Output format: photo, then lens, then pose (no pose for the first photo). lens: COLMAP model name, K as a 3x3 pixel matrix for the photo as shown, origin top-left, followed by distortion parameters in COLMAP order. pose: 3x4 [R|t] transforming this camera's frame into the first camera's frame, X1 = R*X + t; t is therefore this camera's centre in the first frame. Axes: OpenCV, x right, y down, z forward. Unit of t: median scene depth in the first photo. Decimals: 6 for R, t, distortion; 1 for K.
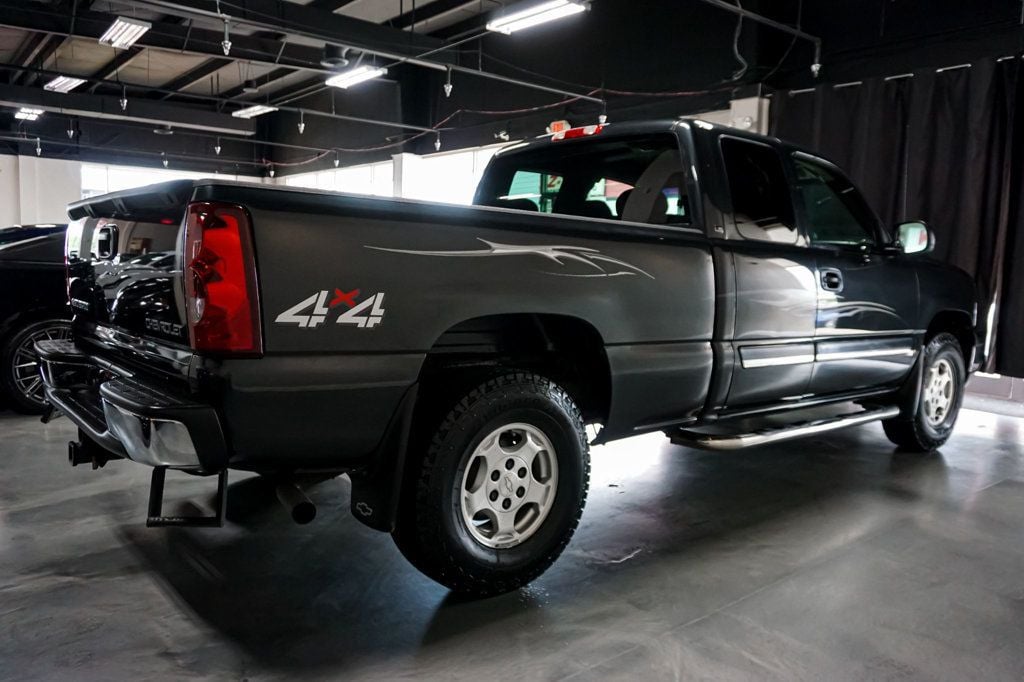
lens RADIAL K [[751.4, 0, 512.0], [0, 751.4, 341.0], [0, 0, 1]] dist [-0.016852, 0.001964]
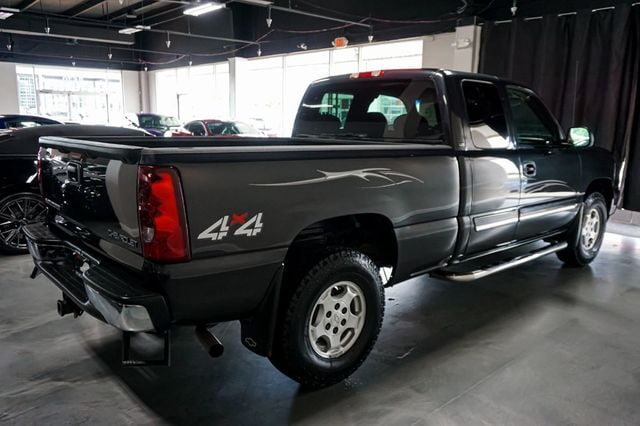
lens RADIAL K [[489.2, 0, 320.0], [0, 489.2, 213.0], [0, 0, 1]] dist [-0.012050, -0.000538]
pose [[0.999363, -0.019951, 0.029590, -0.059684], [0.017334, 0.996126, 0.086212, -0.112620], [-0.031195, -0.085644, 0.995837, -0.019721]]
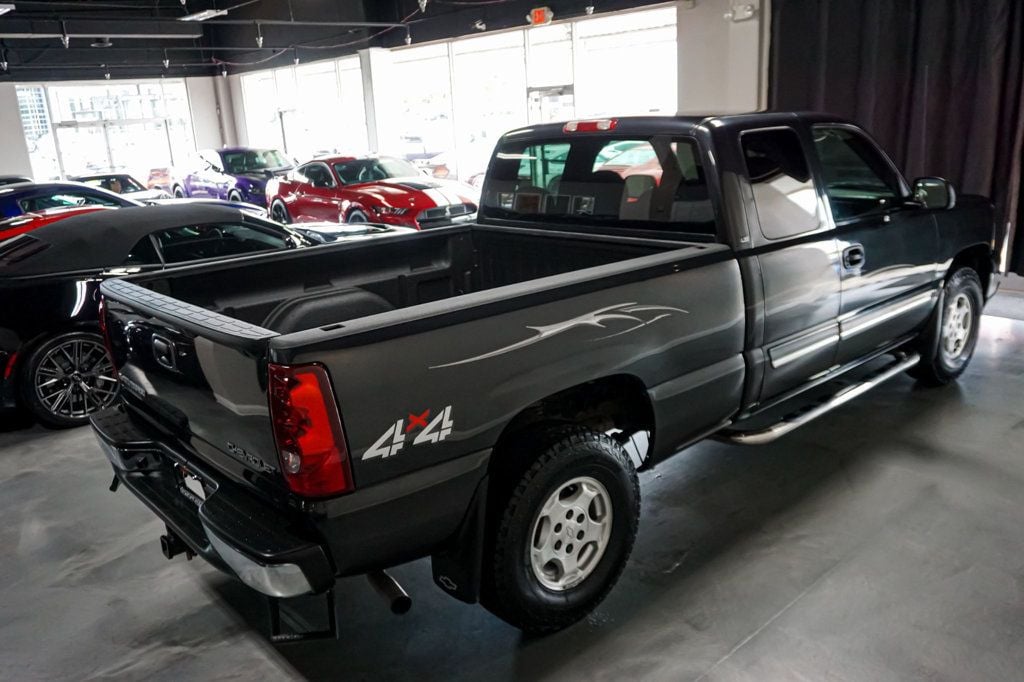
lens RADIAL K [[795.2, 0, 512.0], [0, 795.2, 341.0], [0, 0, 1]] dist [-0.015210, 0.000583]
pose [[0.995525, -0.094338, 0.005448, -0.061168], [0.092060, 0.981256, 0.169299, -0.253724], [-0.021317, -0.168039, 0.985550, -0.076261]]
